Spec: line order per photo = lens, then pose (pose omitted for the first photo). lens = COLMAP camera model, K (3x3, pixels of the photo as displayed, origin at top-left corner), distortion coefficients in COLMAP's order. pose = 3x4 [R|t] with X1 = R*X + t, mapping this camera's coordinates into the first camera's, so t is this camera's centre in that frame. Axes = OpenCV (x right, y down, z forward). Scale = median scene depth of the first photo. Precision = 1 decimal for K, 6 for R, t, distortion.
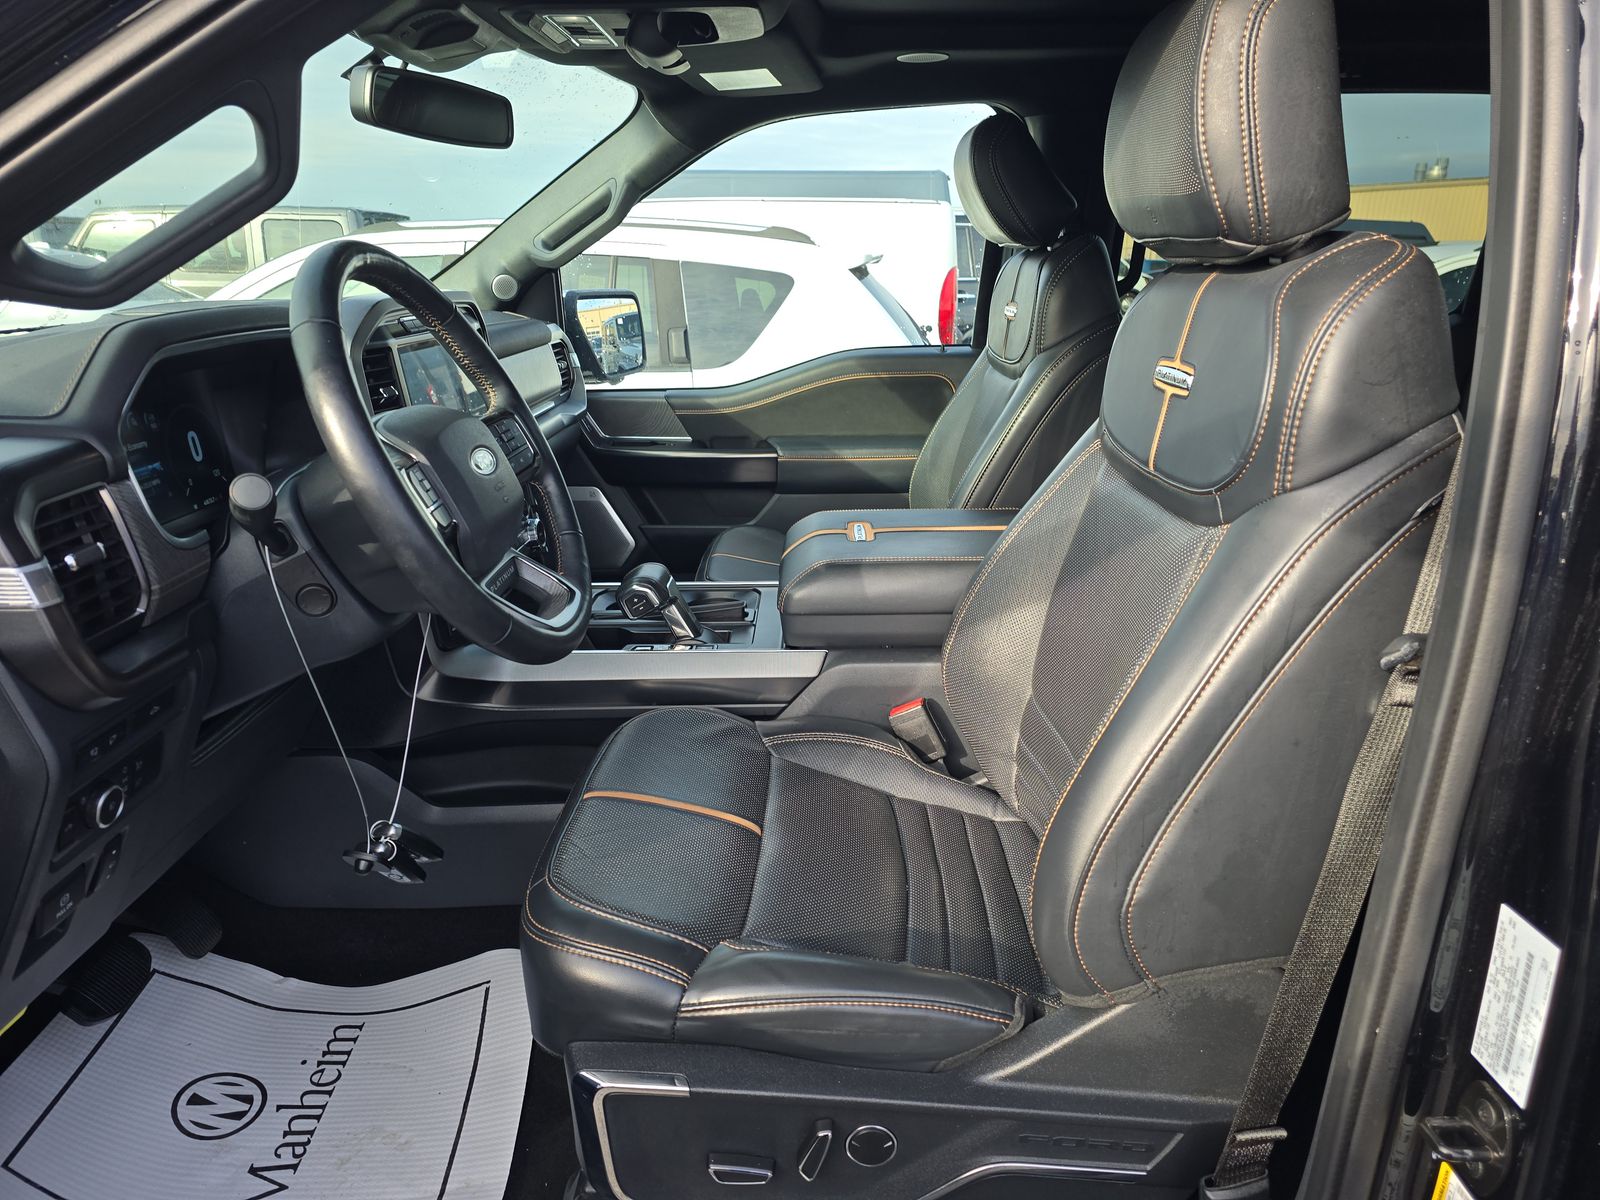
lens RADIAL K [[1076.6, 0, 805.8], [0, 1076.6, 606.6], [0, 0, 1]] dist [0.036126, -0.049429]
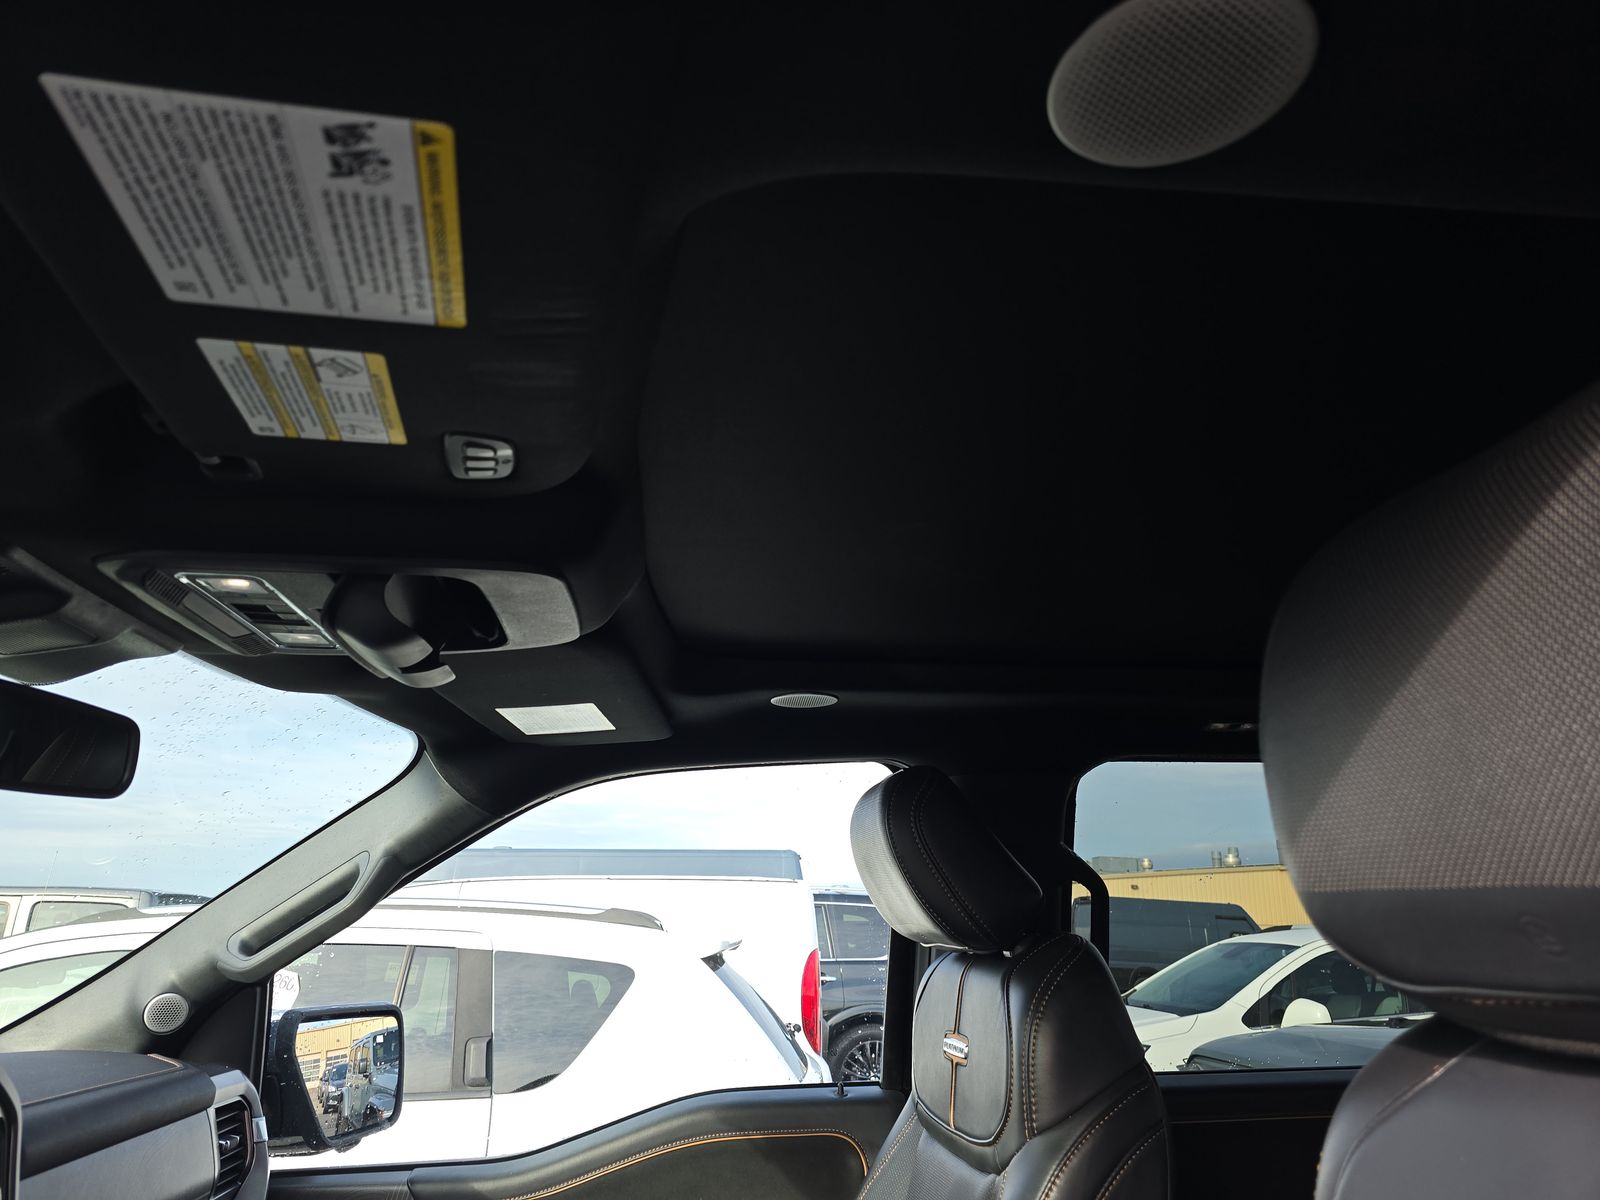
lens RADIAL K [[1076.6, 0, 805.8], [0, 1076.6, 606.6], [0, 0, 1]] dist [0.036126, -0.049429]
pose [[0.991252, 0.034266, 0.127460, 0.007762], [0.044350, 0.823087, -0.566181, -0.114054], [-0.124311, 0.566881, 0.814366, 0.296207]]
